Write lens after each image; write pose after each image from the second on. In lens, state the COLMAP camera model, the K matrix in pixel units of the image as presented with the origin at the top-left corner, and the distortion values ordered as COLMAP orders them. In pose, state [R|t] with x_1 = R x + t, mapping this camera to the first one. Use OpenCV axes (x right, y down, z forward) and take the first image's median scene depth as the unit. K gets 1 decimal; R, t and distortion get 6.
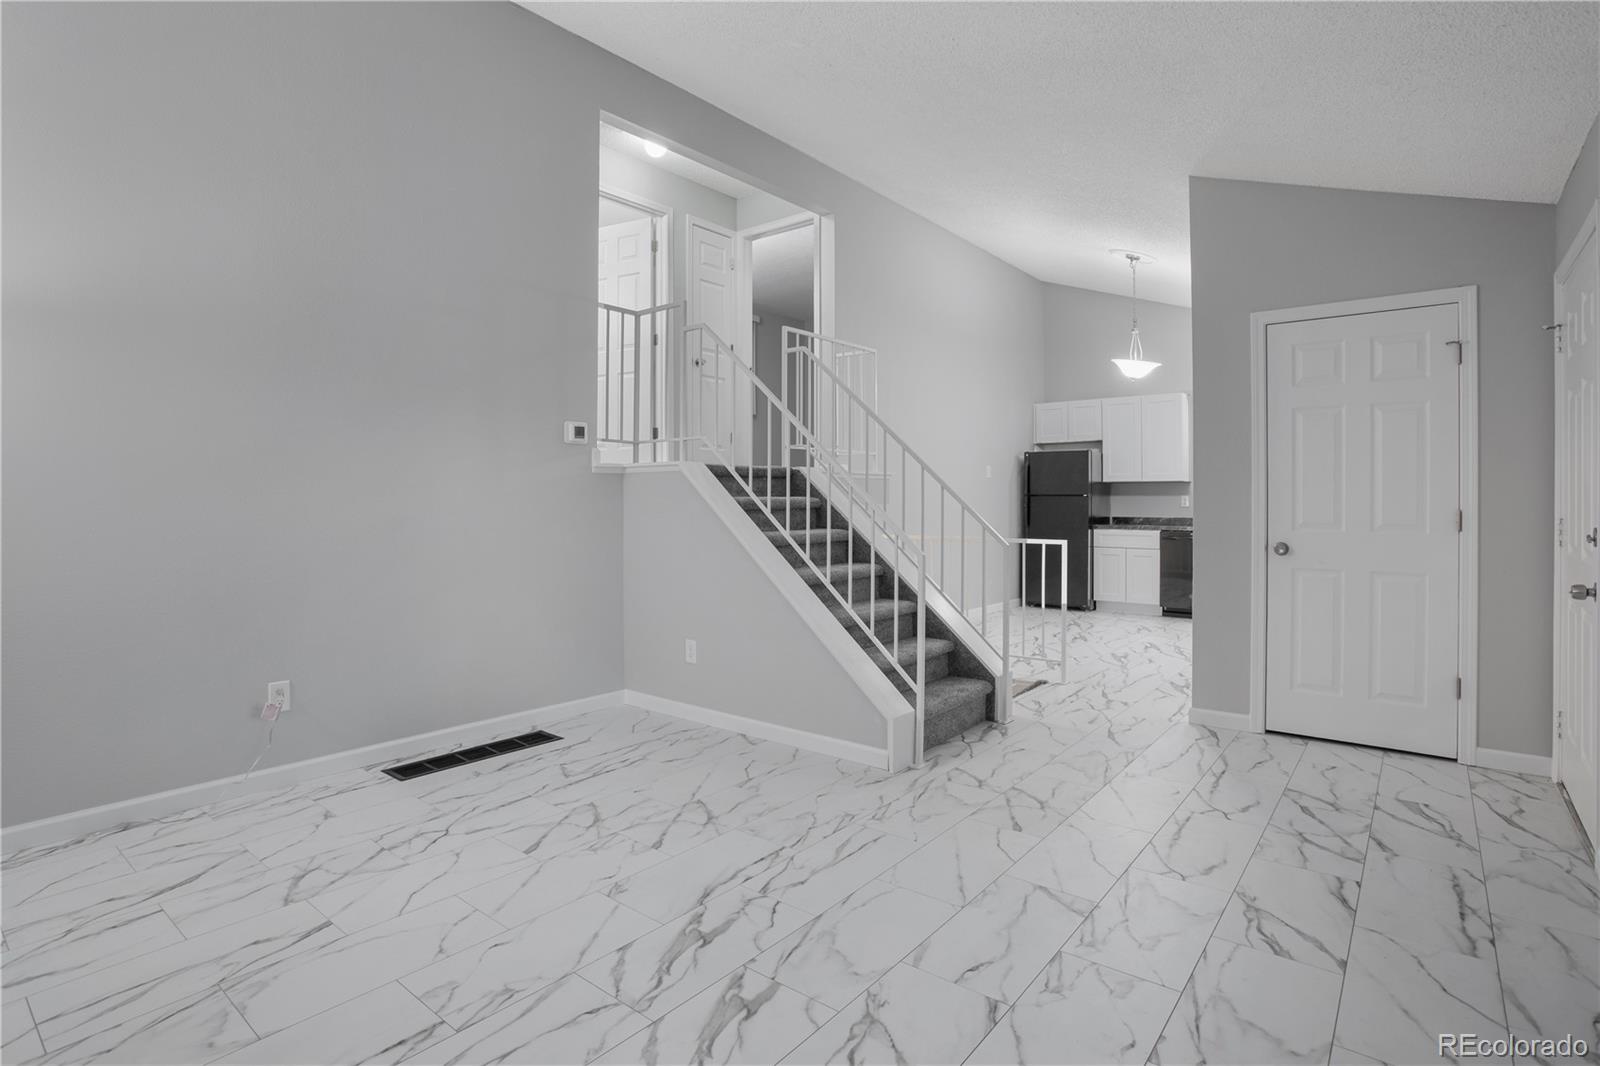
lens RADIAL K [[805.8, 0, 798.9], [0, 805.8, 501.4], [0, 0, 1]] dist [-0.070857, 0.030234]
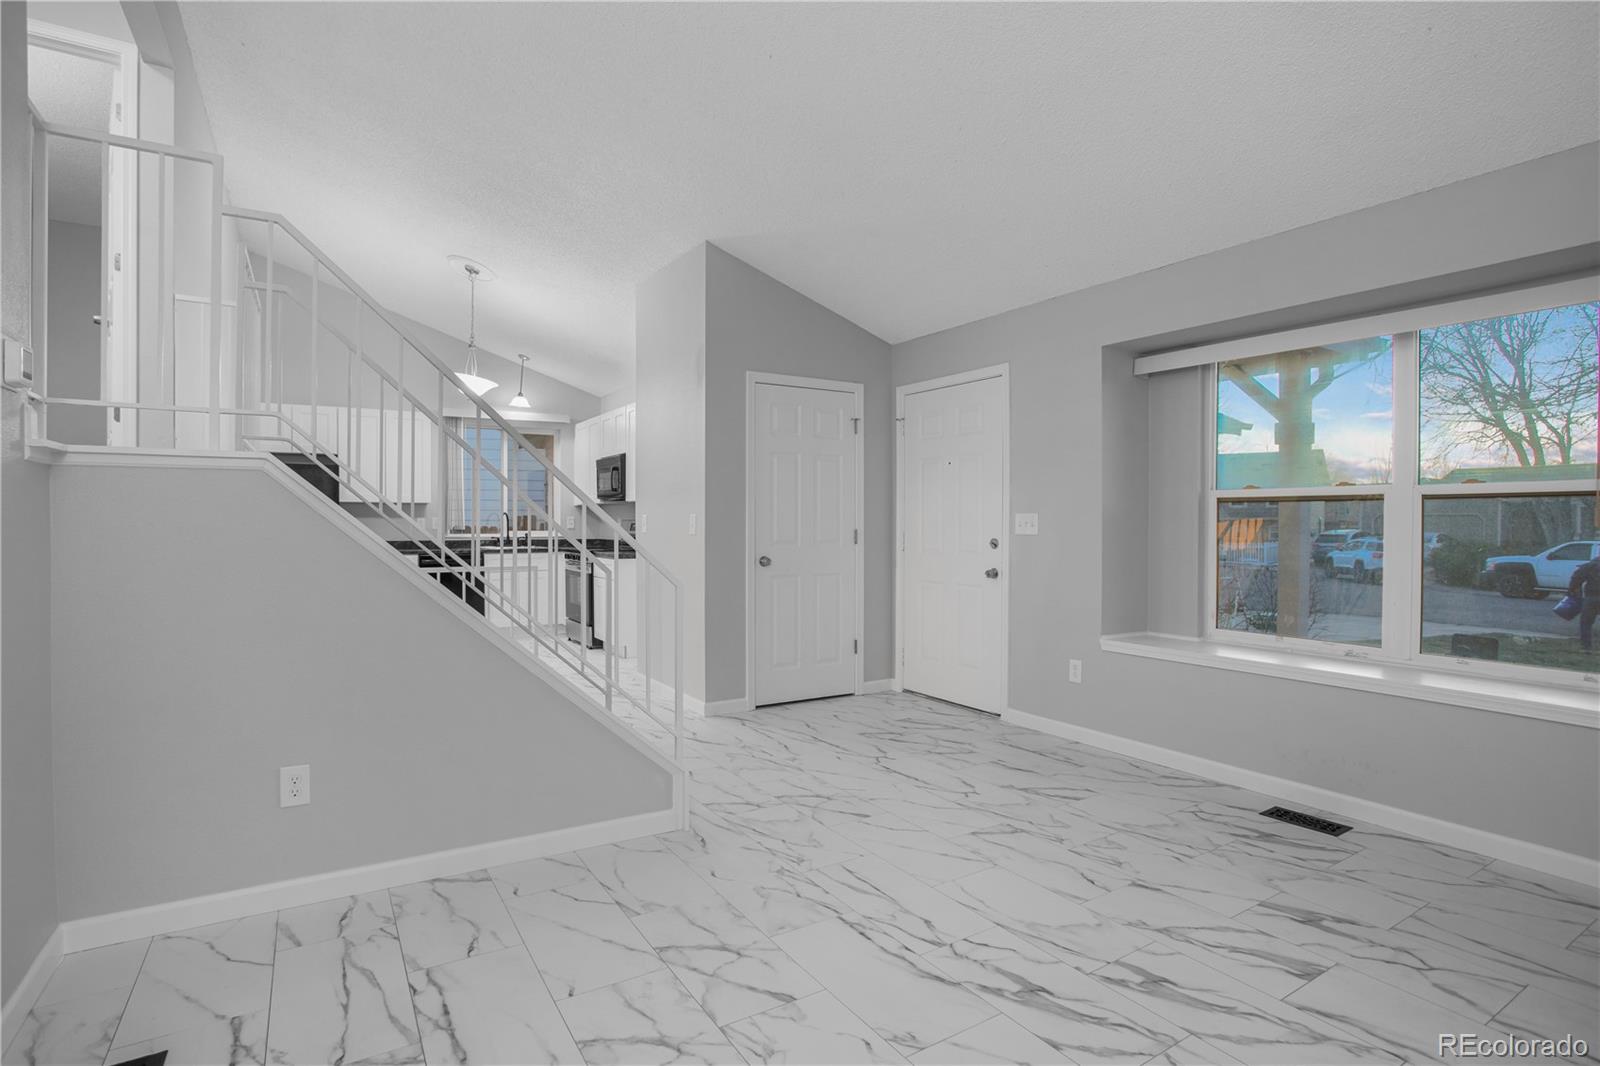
lens RADIAL K [[796.9, 0, 800.0], [0, 796.9, 533.0], [0, 0, 1]] dist [-0.078940, 0.037017]
pose [[0.327749, -0.010868, 0.944702, -0.652427], [0.000682, 0.999936, 0.011267, 0.000110], [-0.944765, -0.003048, 0.327736, 0.585140]]
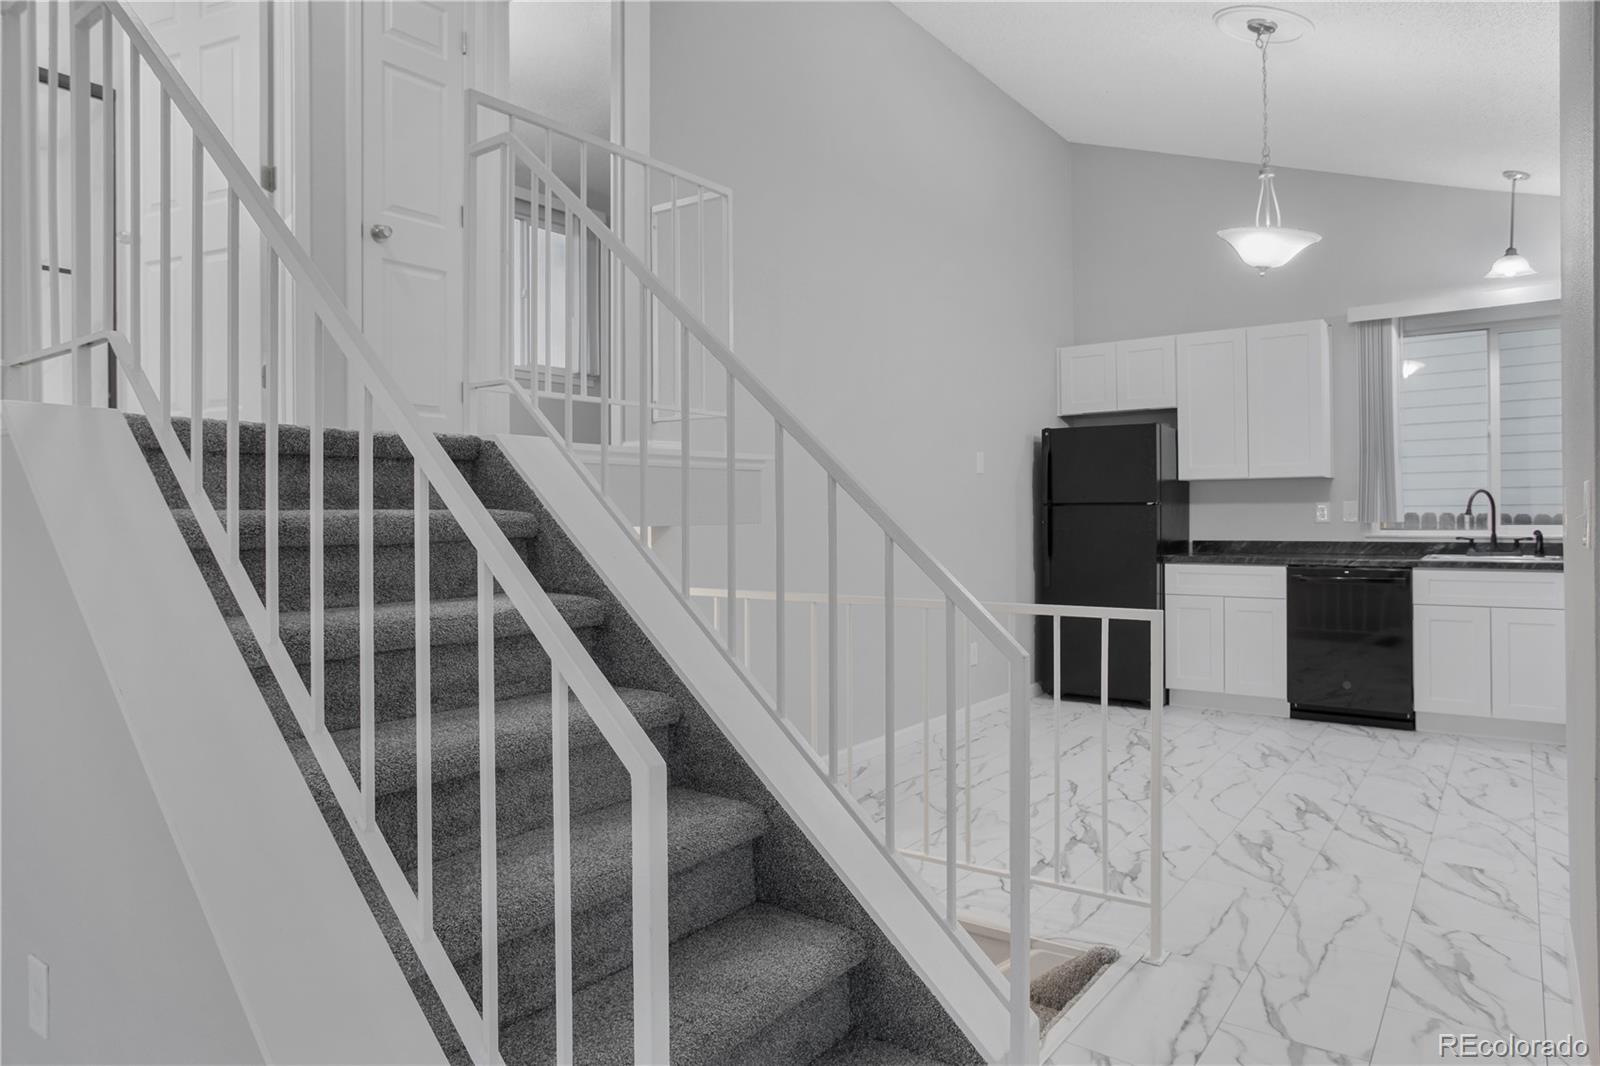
lens RADIAL K [[992.4, 0, 797.0], [0, 992.4, 516.0], [0, 0, 1]] dist [-0.031649, 0.004432]
pose [[0.999062, -0.007446, 0.042655, 0.186300], [0.007440, 0.999972, 0.000303, -0.001766], [-0.042656, 0.000014, 0.999090, 0.736406]]
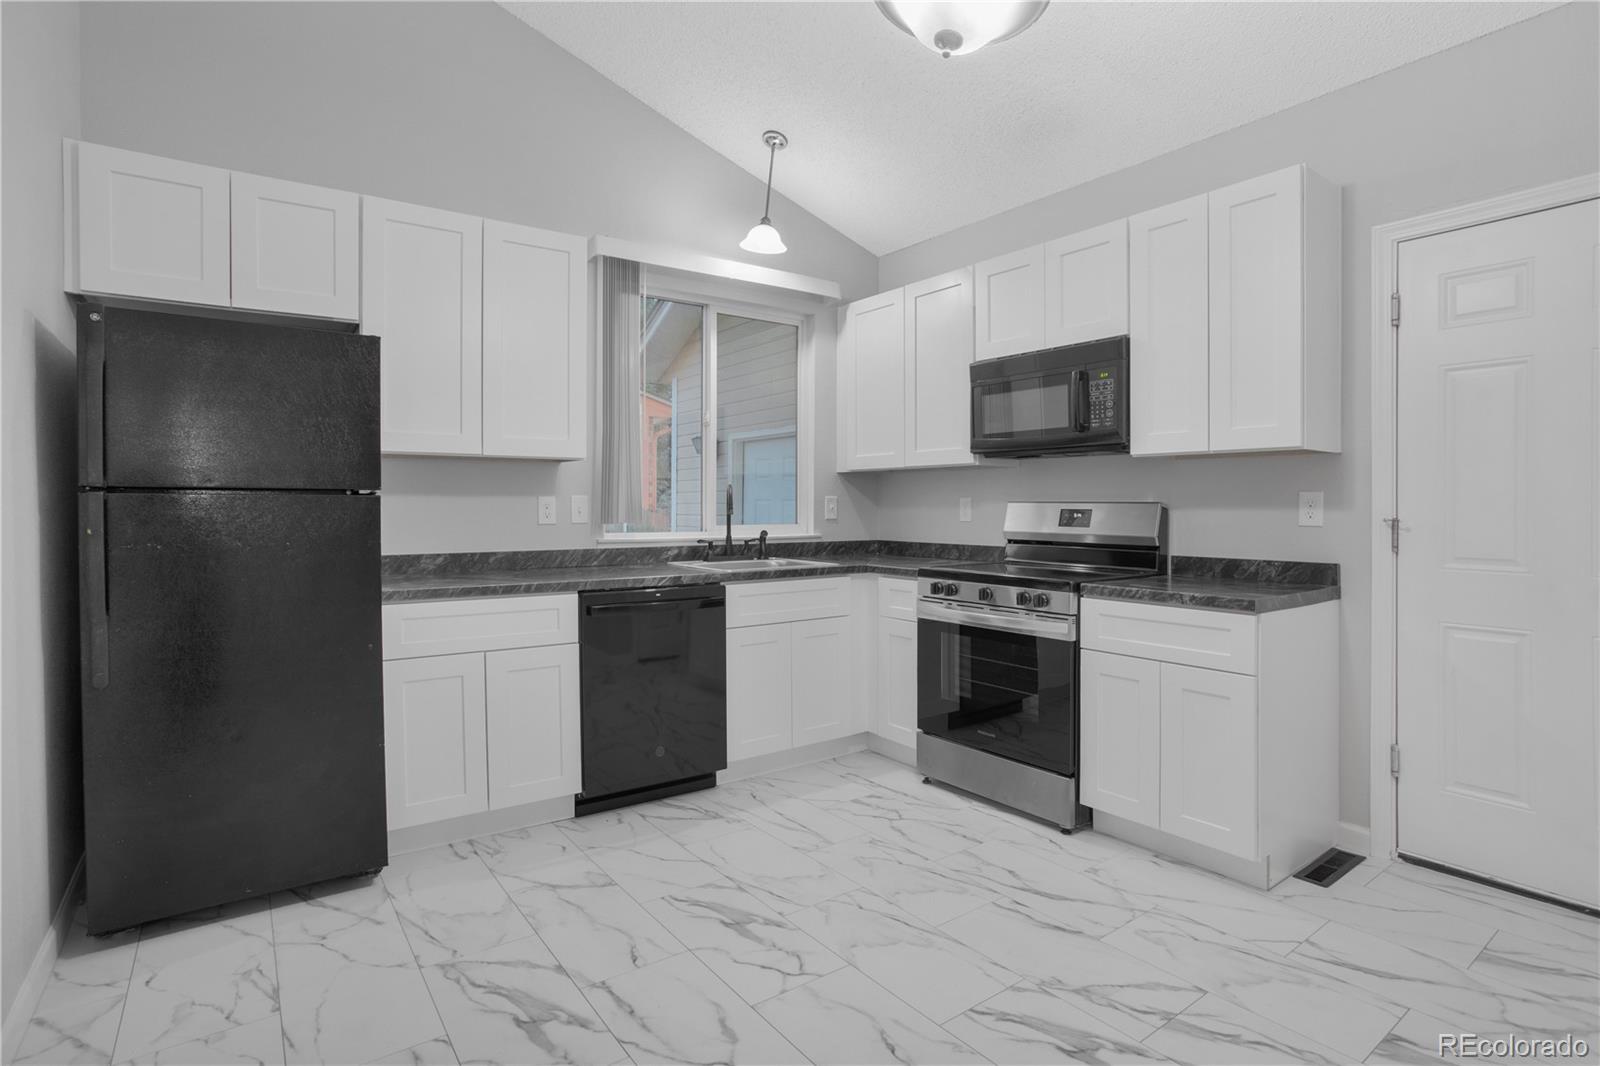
lens RADIAL K [[792.4, 0, 800.0], [0, 792.4, 533.0], [0, 0, 1]] dist [-0.073980, 0.017248]
pose [[0.254967, -0.029178, 0.966509, 0.309952], [-0.001039, 0.999536, 0.030449, -0.001599], [-0.966949, -0.008768, 0.254818, 1.863908]]
